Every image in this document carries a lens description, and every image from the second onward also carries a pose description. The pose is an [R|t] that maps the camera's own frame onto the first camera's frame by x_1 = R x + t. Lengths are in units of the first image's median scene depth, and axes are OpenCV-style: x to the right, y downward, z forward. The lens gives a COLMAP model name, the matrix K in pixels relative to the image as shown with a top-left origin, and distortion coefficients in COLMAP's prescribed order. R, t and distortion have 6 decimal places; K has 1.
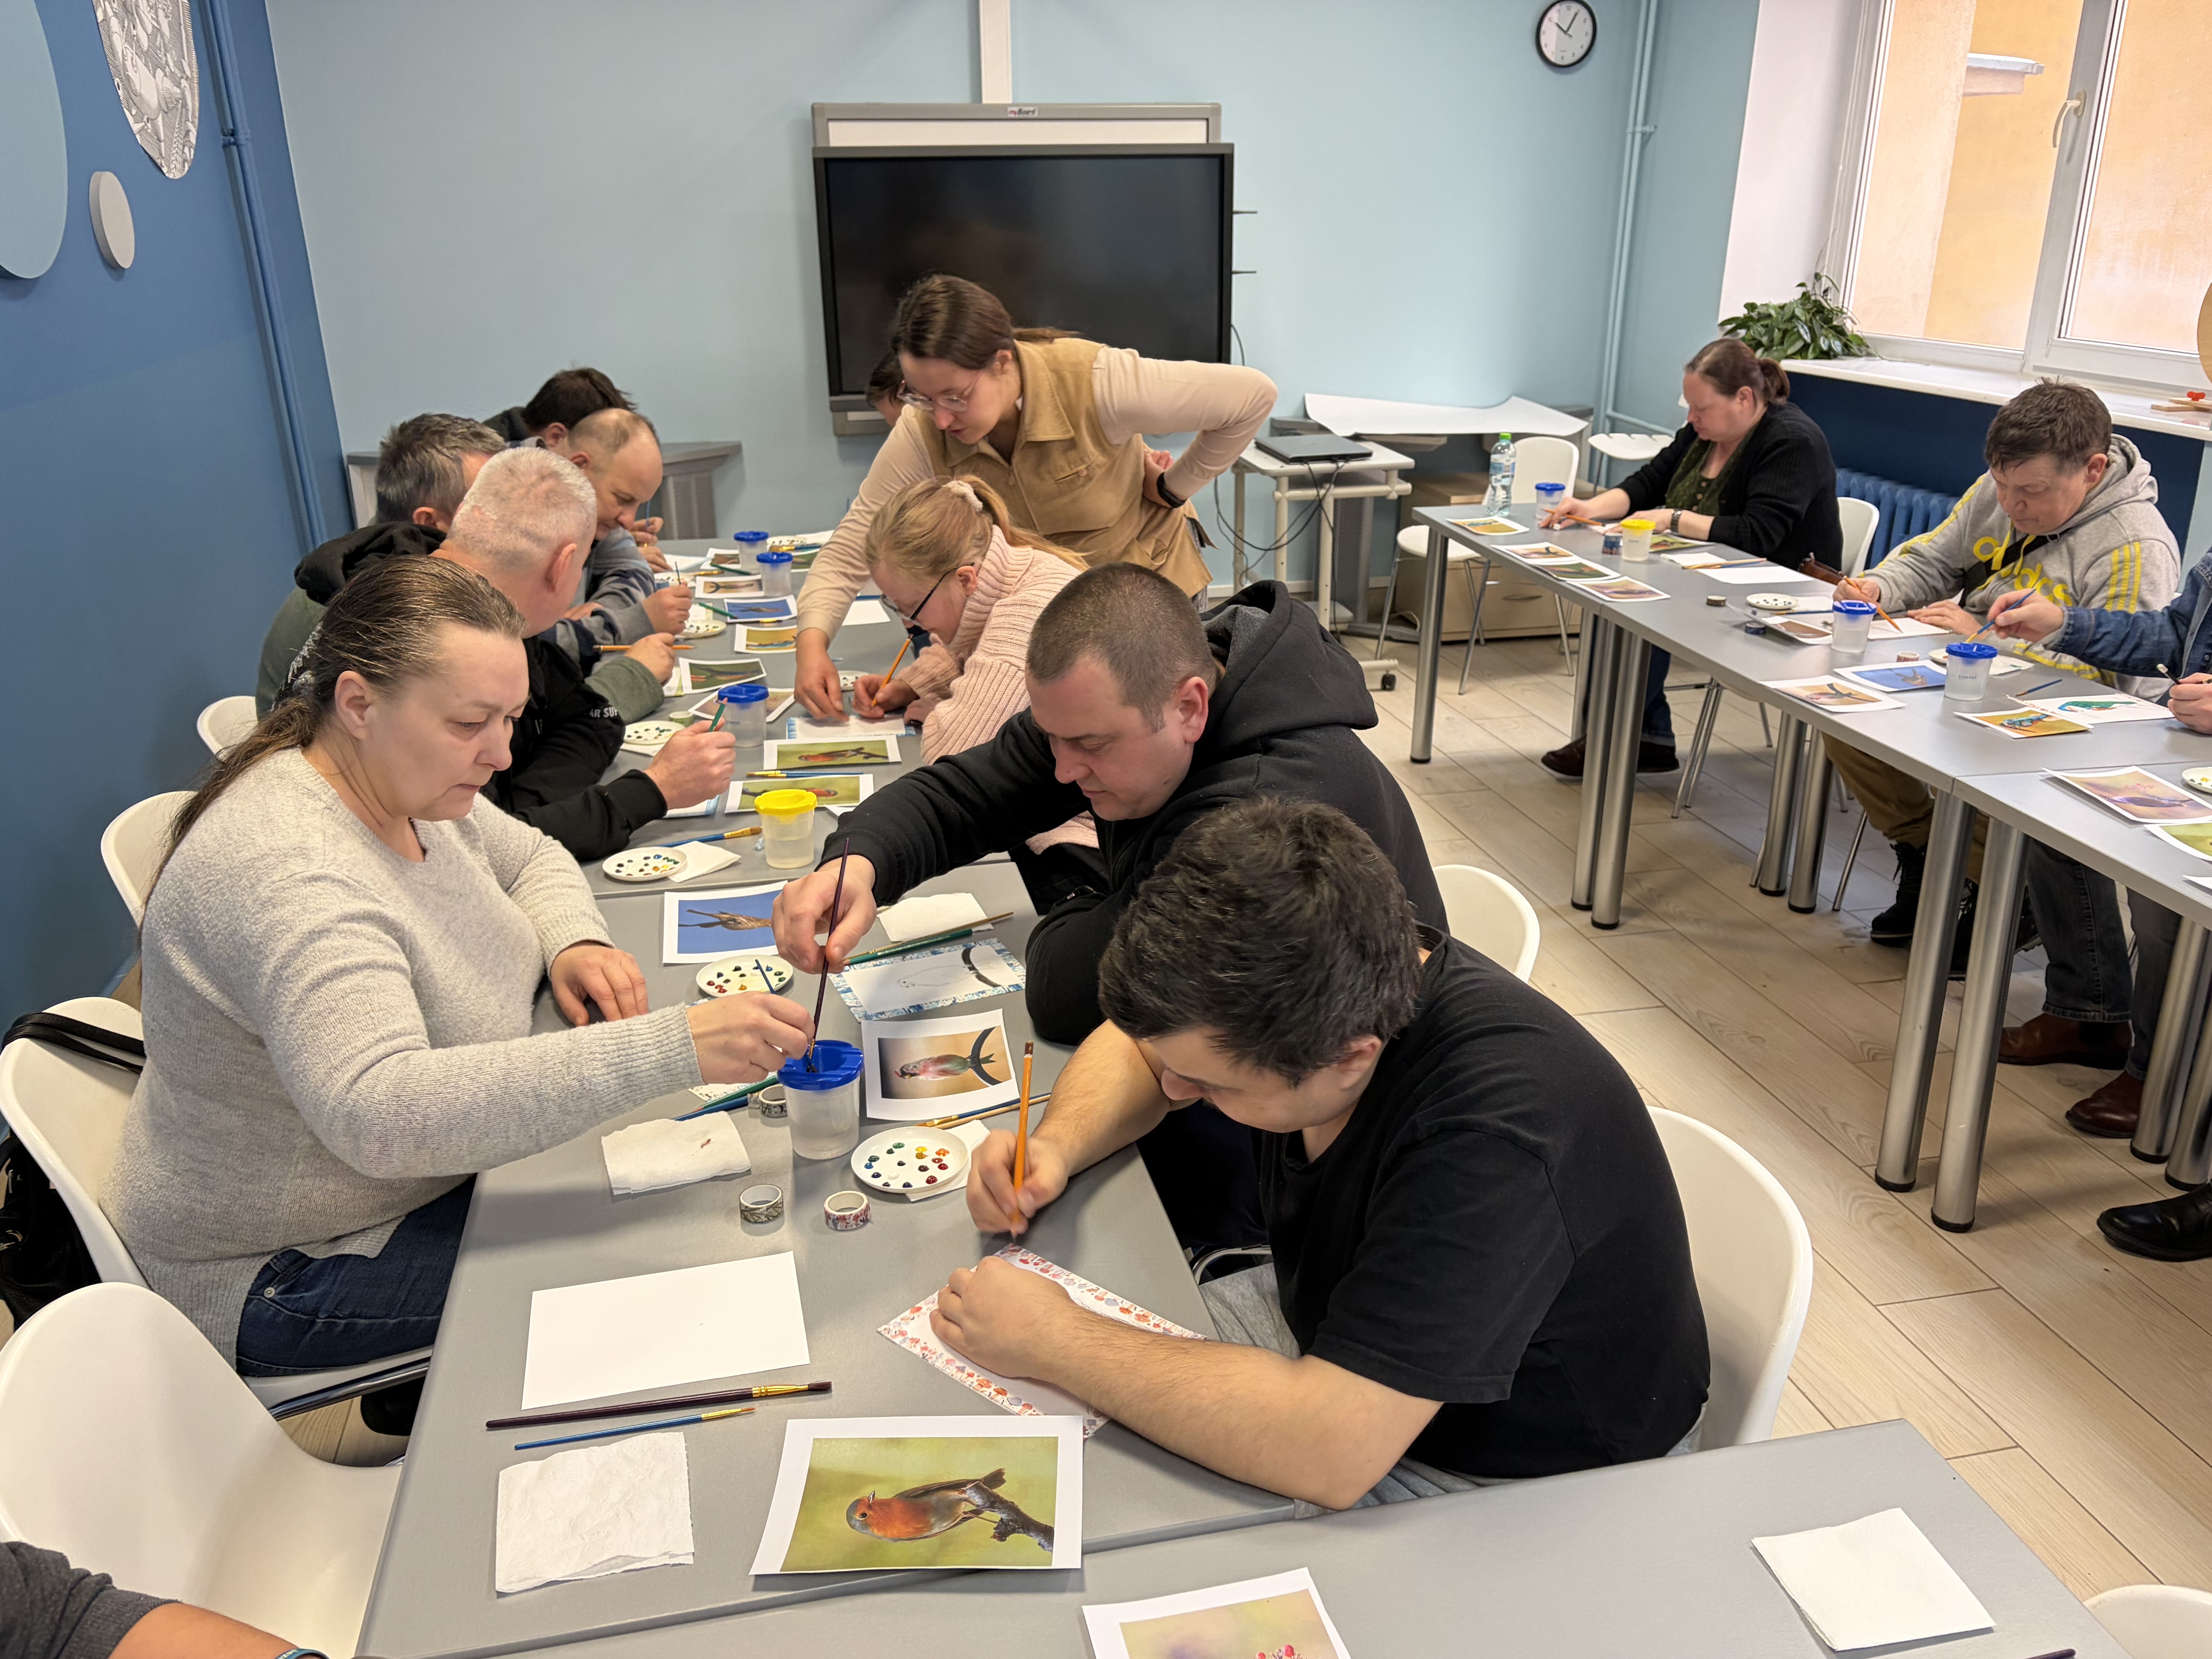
lens RADIAL K [[1678.4, 0, 1109.8], [0, 1678.4, 834.2], [0, 0, 1]] dist [0.036219, -0.042119]
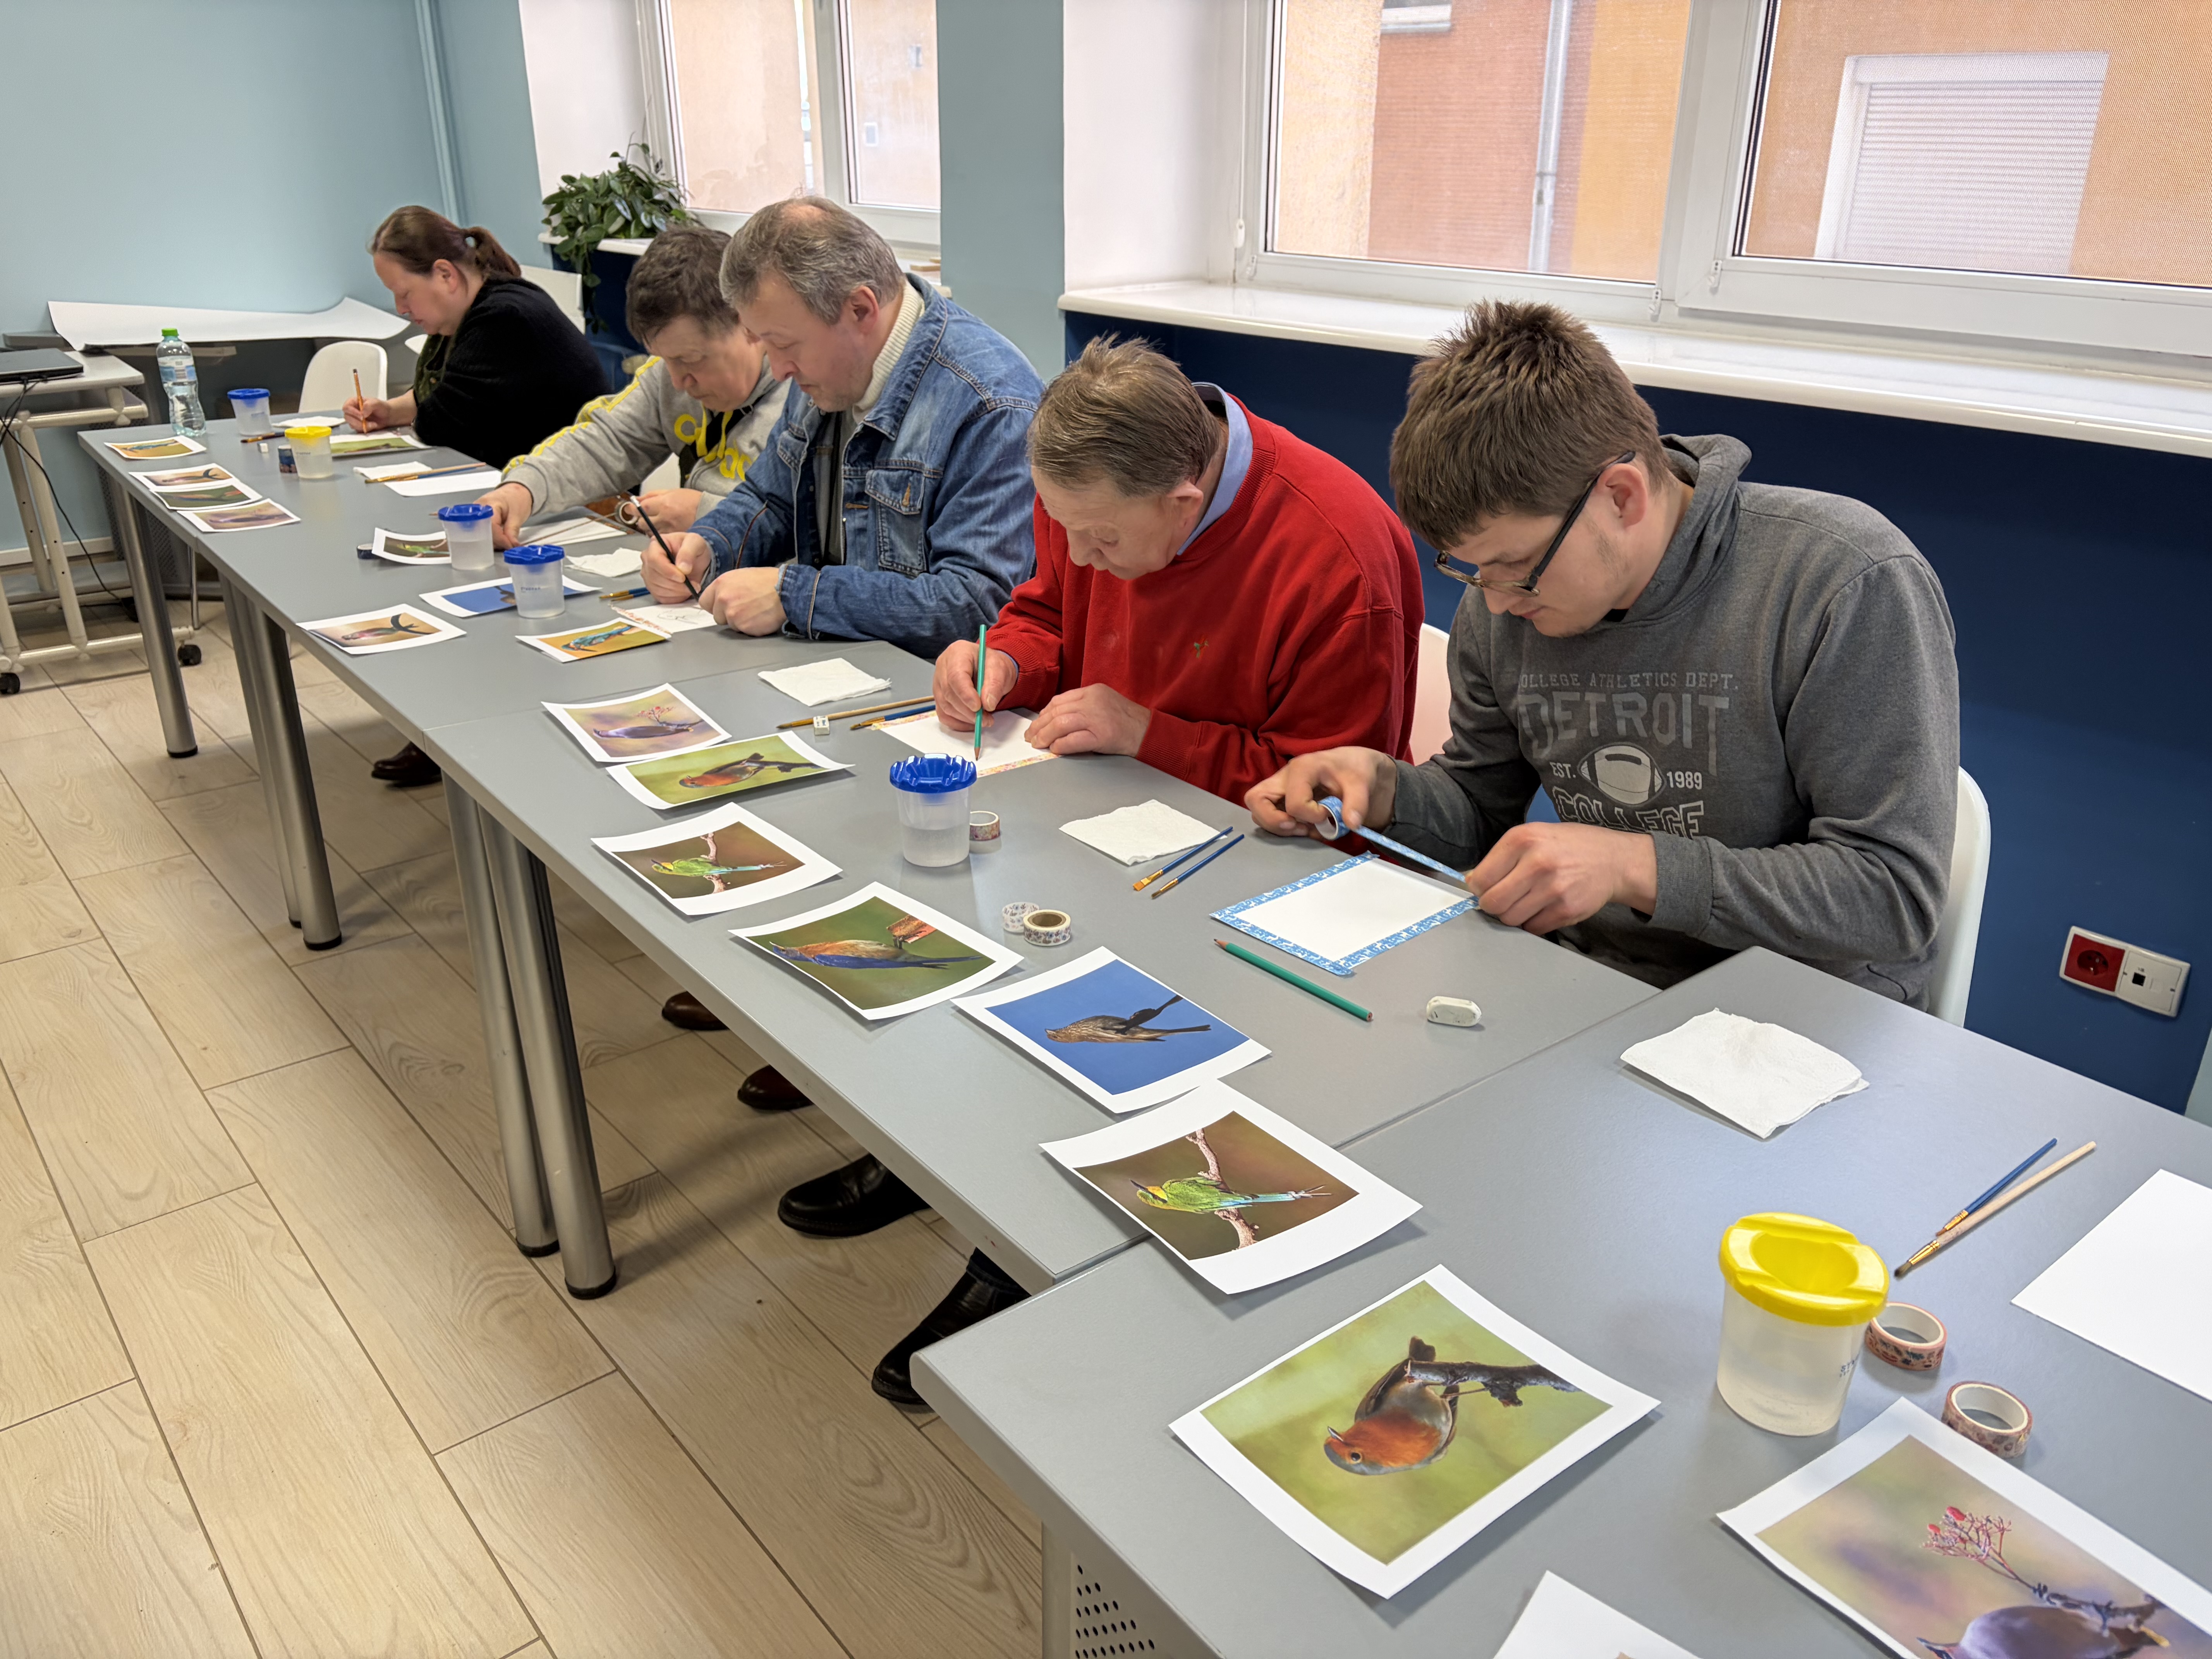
lens RADIAL K [[1678.4, 0, 1109.3], [0, 1678.4, 794.2], [0, 0, 1]] dist [0.036219, -0.042119]
pose [[0.889550, -0.162118, 0.427105, 0.263072], [0.155138, 0.986557, 0.051359, 0.001522], [-0.429689, 0.020573, 0.902742, 0.119513]]
